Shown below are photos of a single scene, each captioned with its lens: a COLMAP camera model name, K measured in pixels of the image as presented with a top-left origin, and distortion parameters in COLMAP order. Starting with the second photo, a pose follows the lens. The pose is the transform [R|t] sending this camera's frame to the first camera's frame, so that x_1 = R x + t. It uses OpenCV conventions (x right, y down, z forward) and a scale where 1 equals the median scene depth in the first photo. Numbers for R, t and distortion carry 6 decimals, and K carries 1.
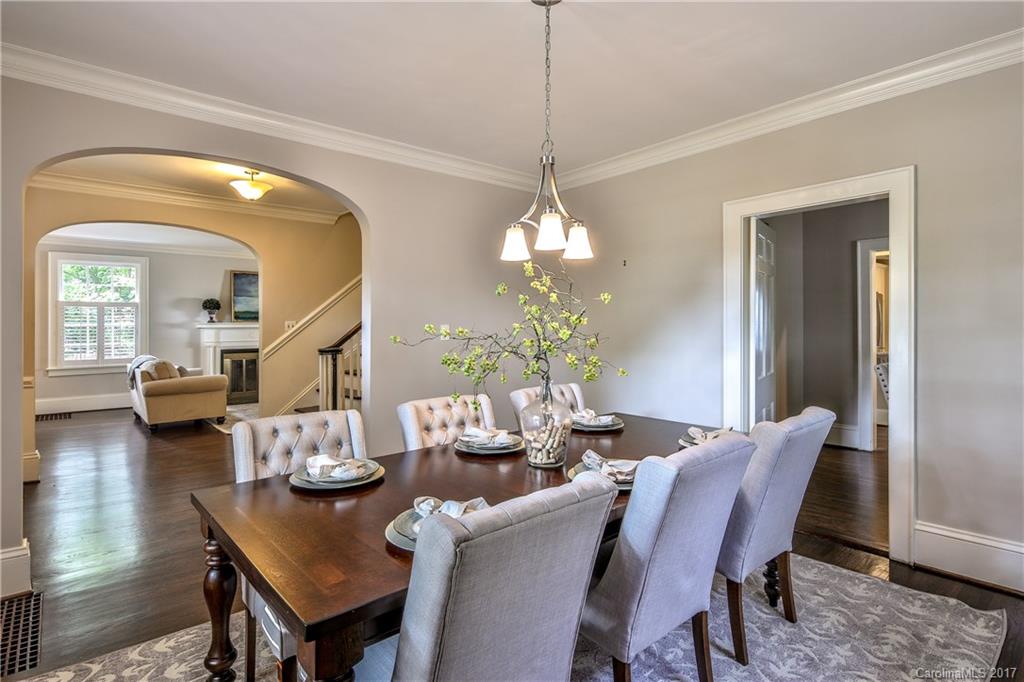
lens RADIAL K [[527.1, 0, 528.1], [0, 527.1, 322.1], [0, 0, 1]] dist [-0.000108, 0.000228]
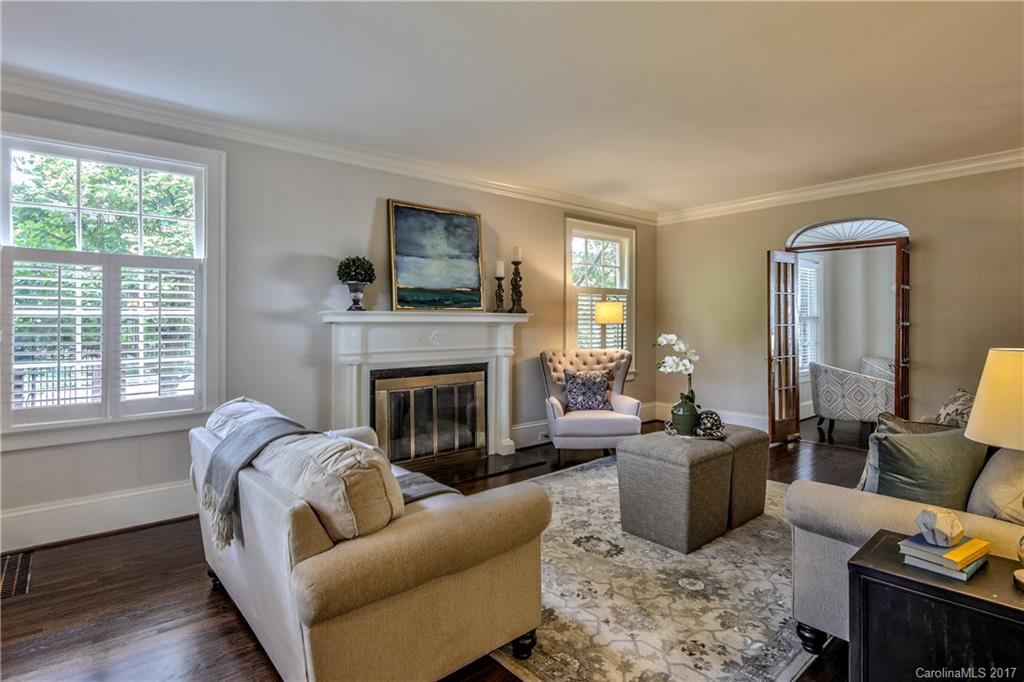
lens RADIAL K [[520.8, 0, 515.3], [0, 520.8, 322.0], [0, 0, 1]] dist [0.002471, -0.000910]
pose [[0.999783, 0.005008, -0.020241, -0.447944], [-0.004953, 0.999984, 0.002781, 0.008391], [0.020255, -0.002680, 0.999791, 0.550941]]
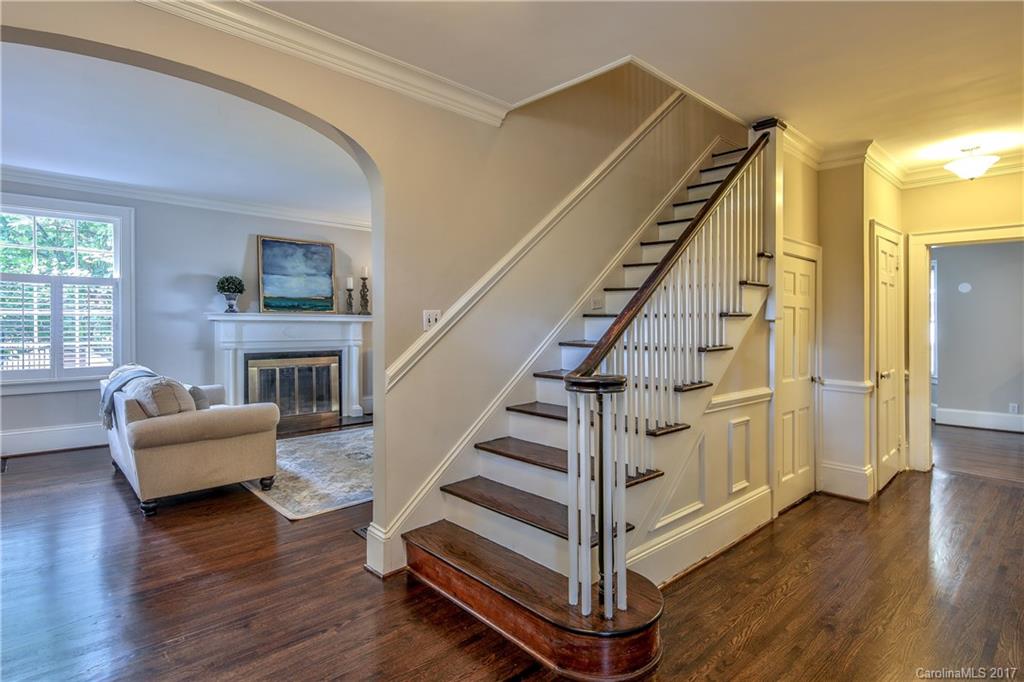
lens RADIAL K [[523.5, 0, 514.2], [0, 523.5, 336.8], [0, 0, 1]] dist [0.002666, -0.000516]
pose [[0.999791, 0.015829, 0.012931, -0.249736], [-0.016240, 0.999346, 0.032311, 0.004122], [-0.012411, -0.032514, 0.999394, 0.334164]]
